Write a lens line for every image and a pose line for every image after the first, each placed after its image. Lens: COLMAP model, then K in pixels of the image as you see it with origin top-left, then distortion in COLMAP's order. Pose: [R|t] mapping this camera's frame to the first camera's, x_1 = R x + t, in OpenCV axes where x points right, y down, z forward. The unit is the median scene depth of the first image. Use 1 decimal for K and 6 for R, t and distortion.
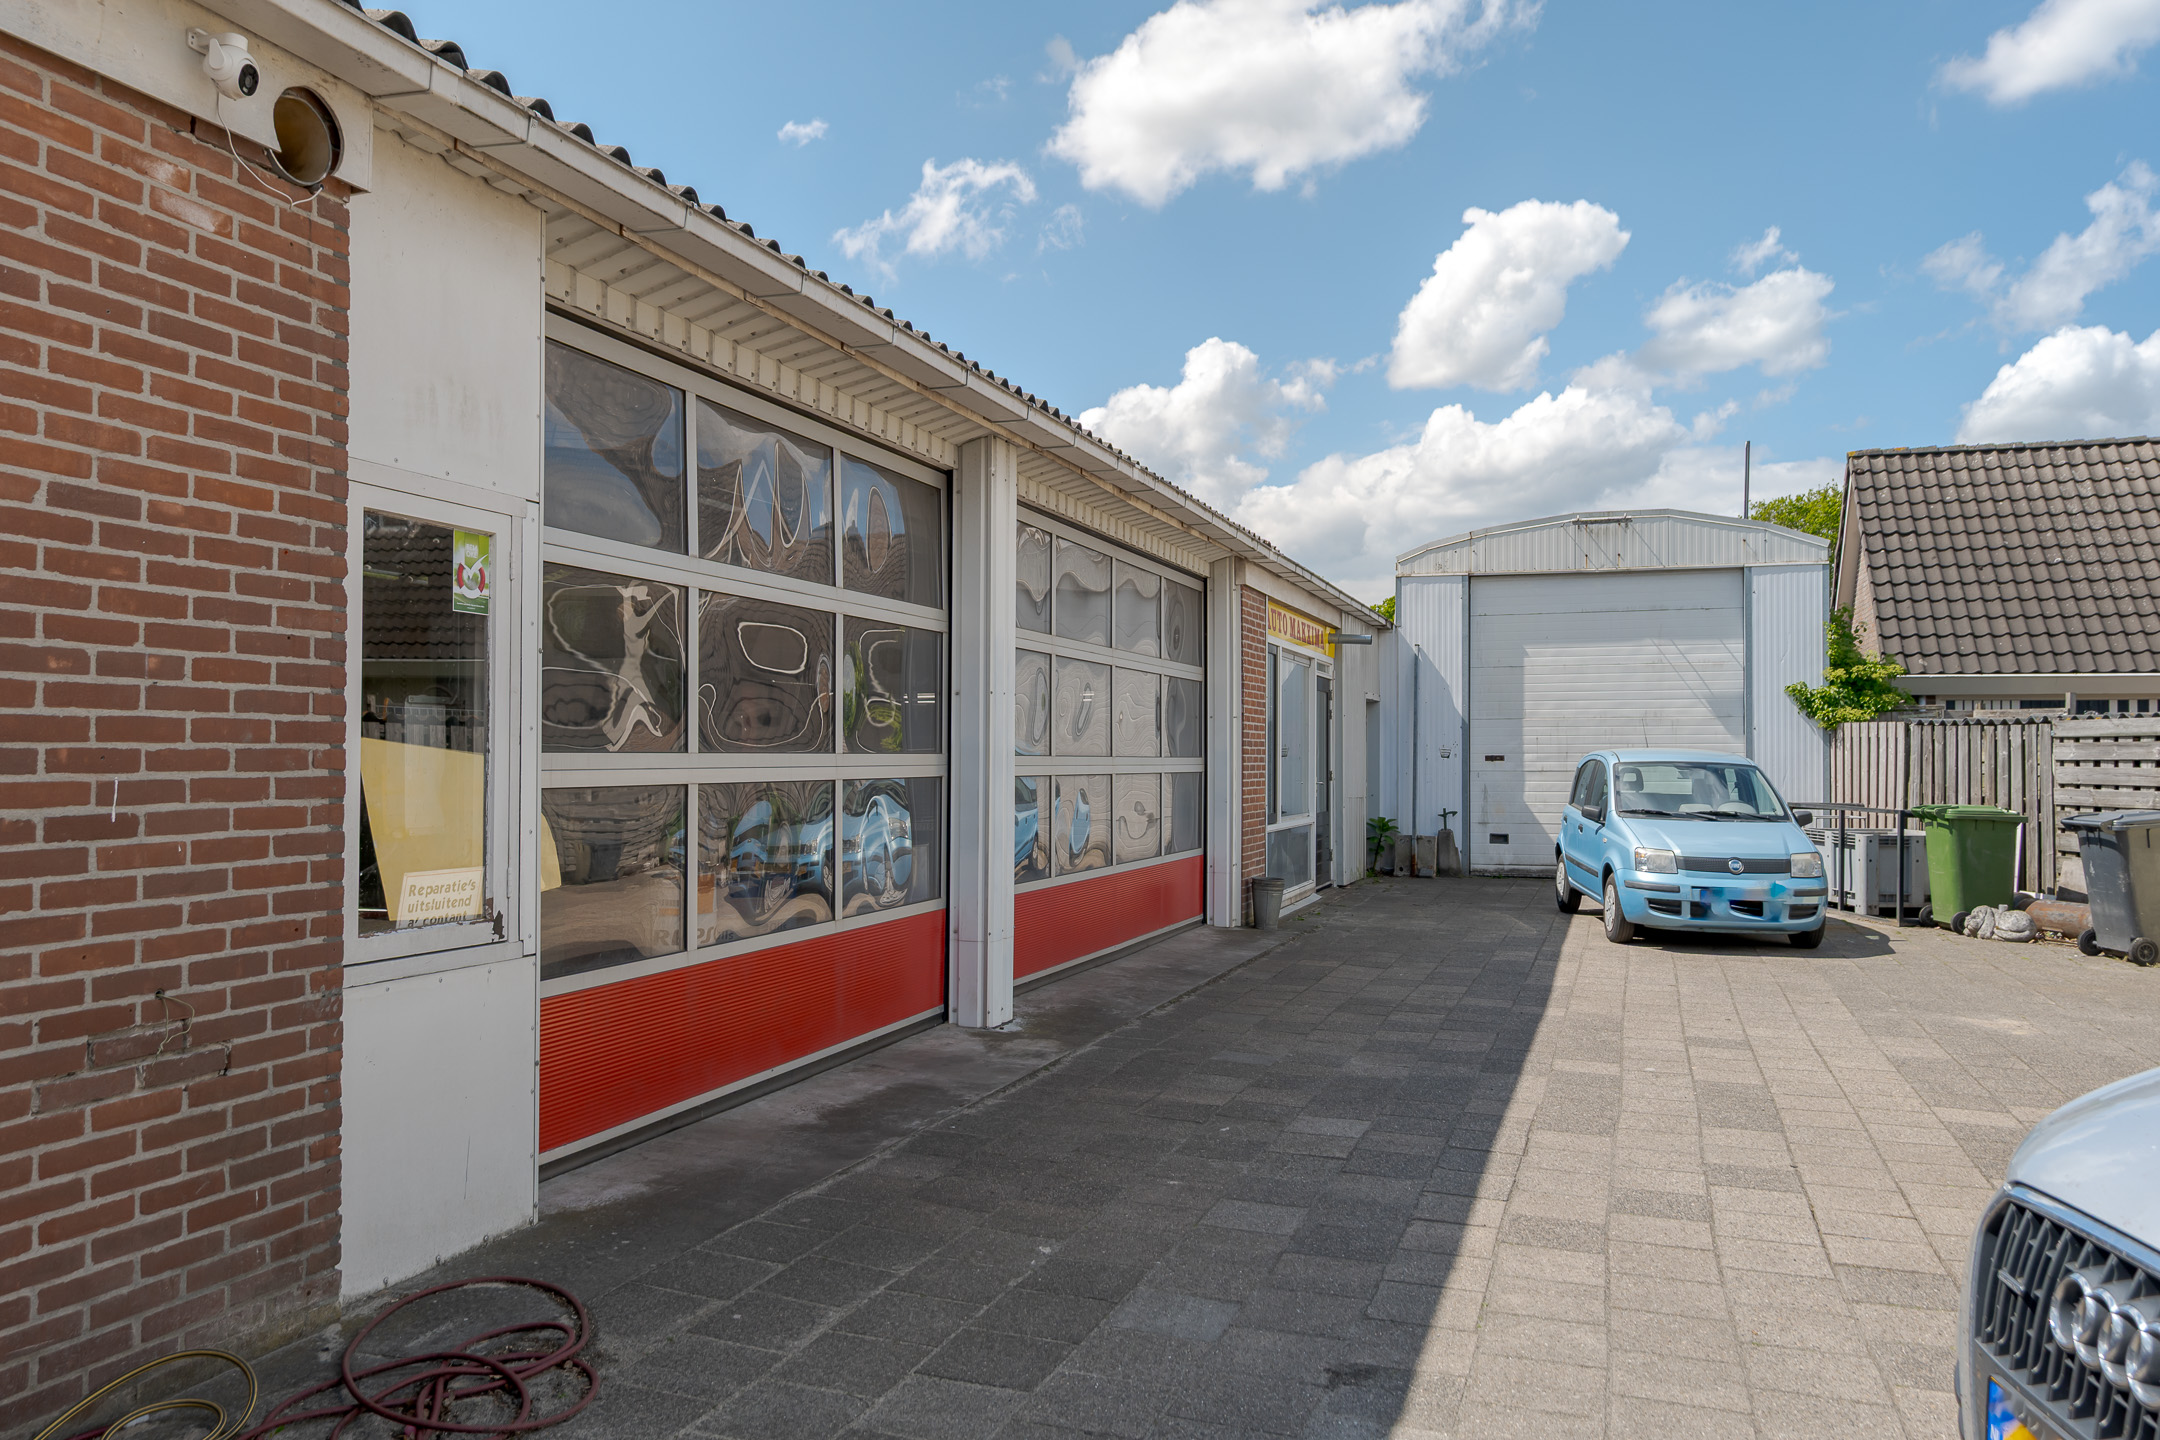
lens RADIAL K [[1623.6, 0, 1069.6], [0, 1623.6, 725.7], [0, 0, 1]] dist [0.011554, -0.000943]
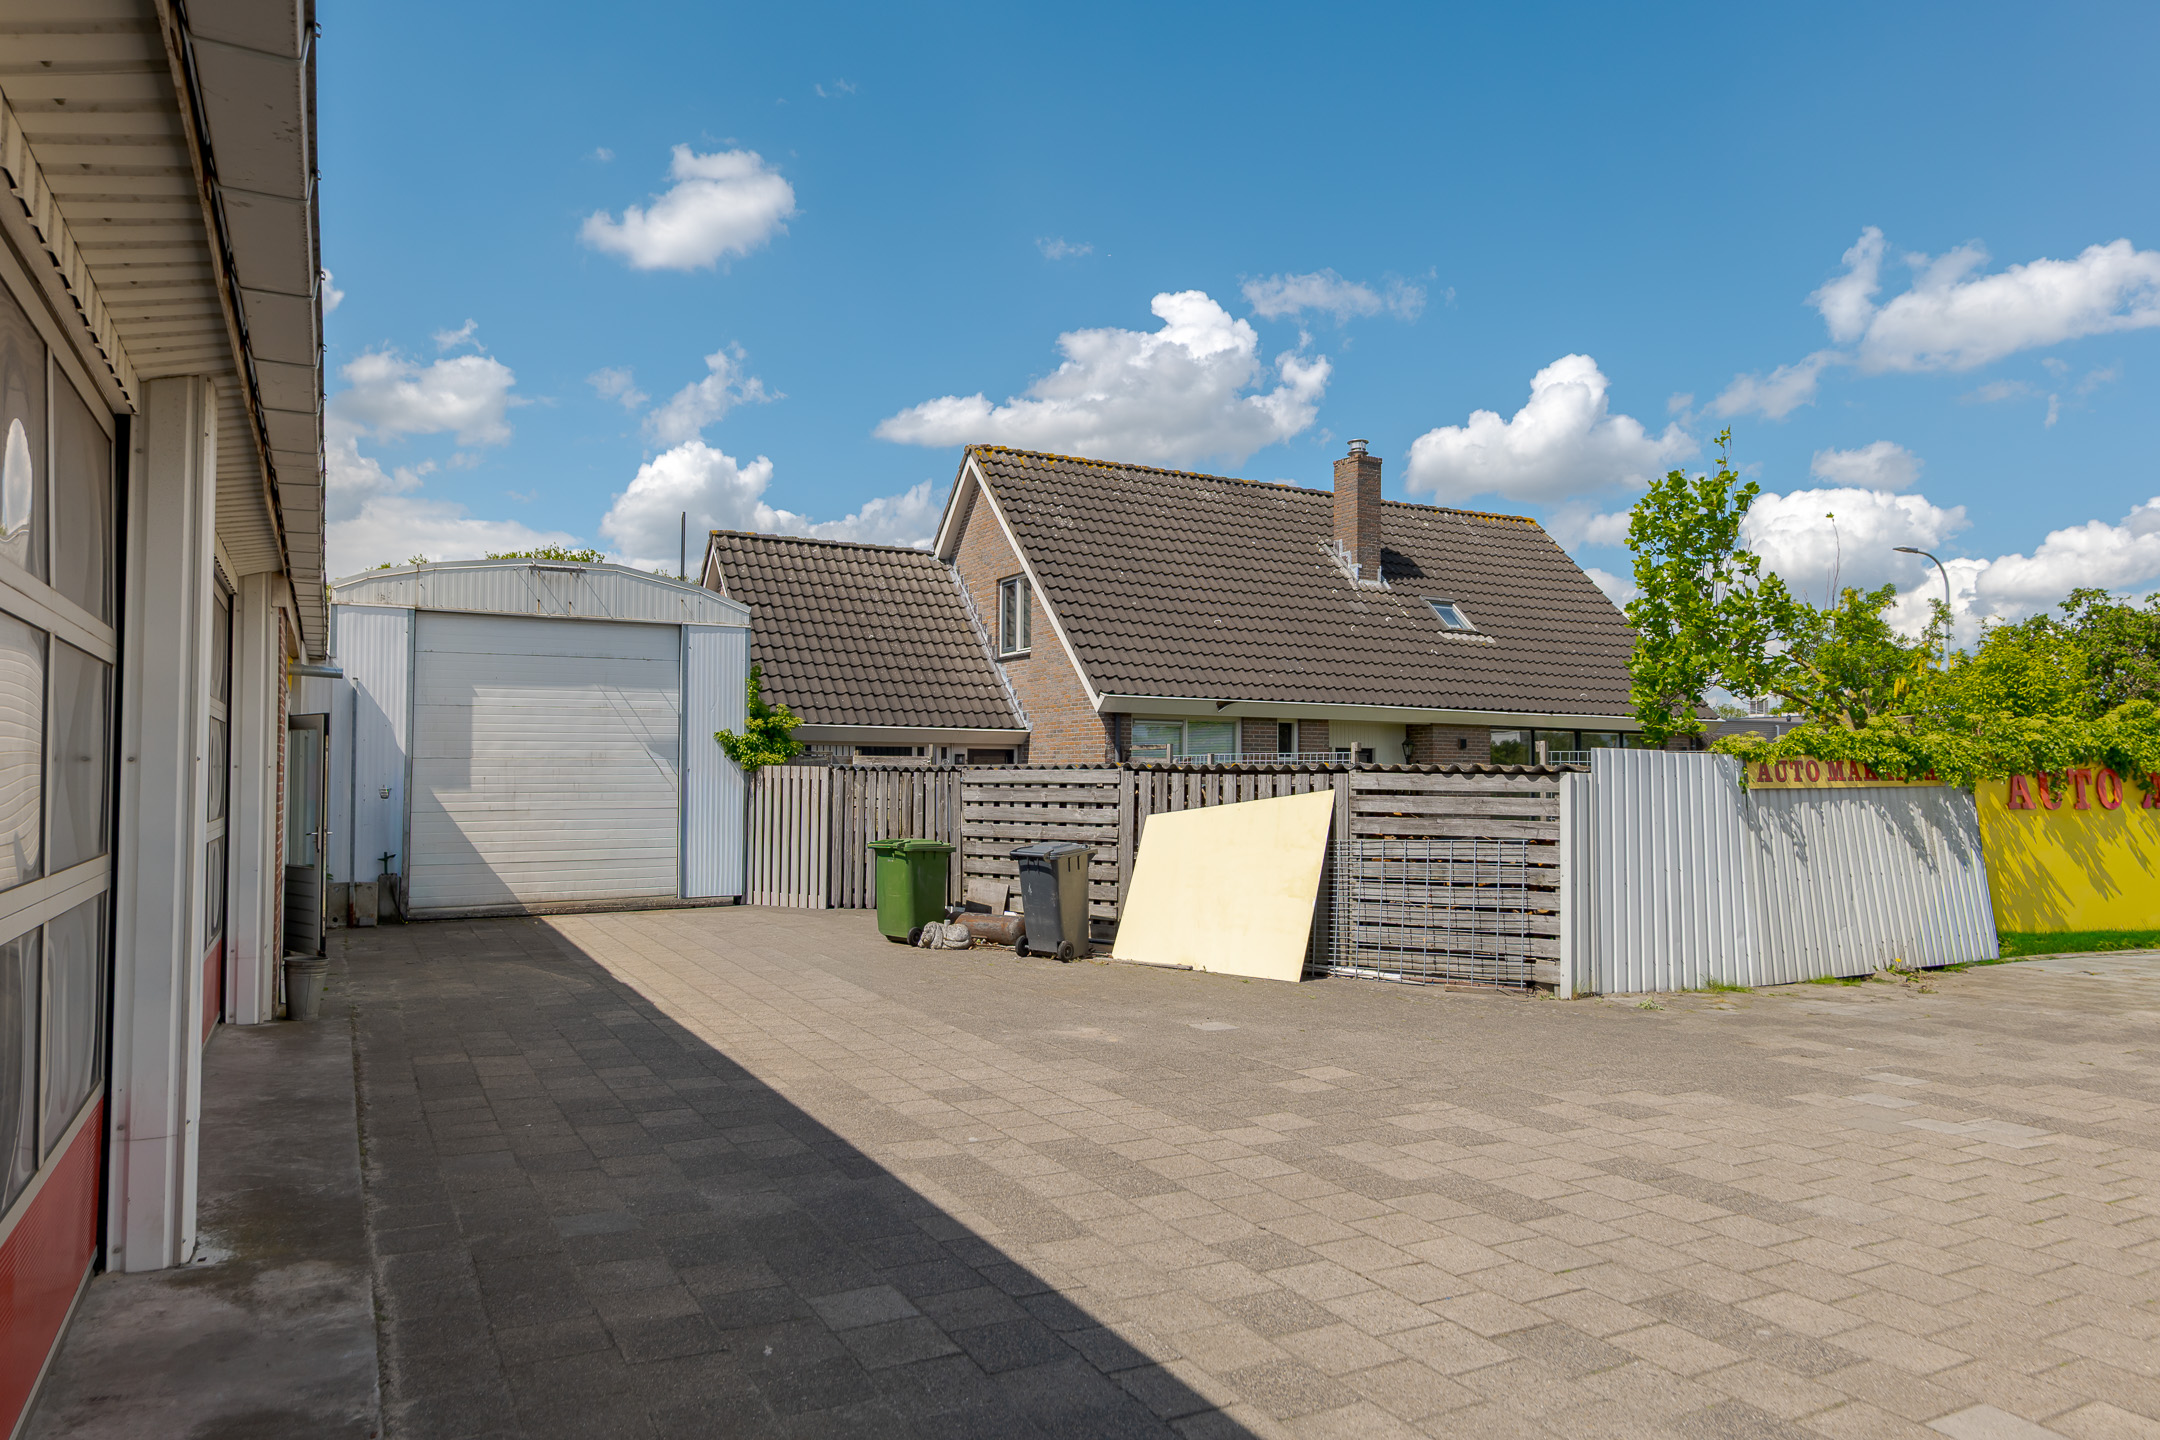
lens RADIAL K [[1389.0, 0, 1068.3], [0, 1389.0, 732.9], [0, 0, 1]] dist [0.009803, 0.003947]
pose [[0.673138, 0.020907, 0.739221, -0.111981], [-0.014492, 0.999781, -0.015080, -0.013268], [-0.739375, -0.000561, 0.673294, 0.167763]]
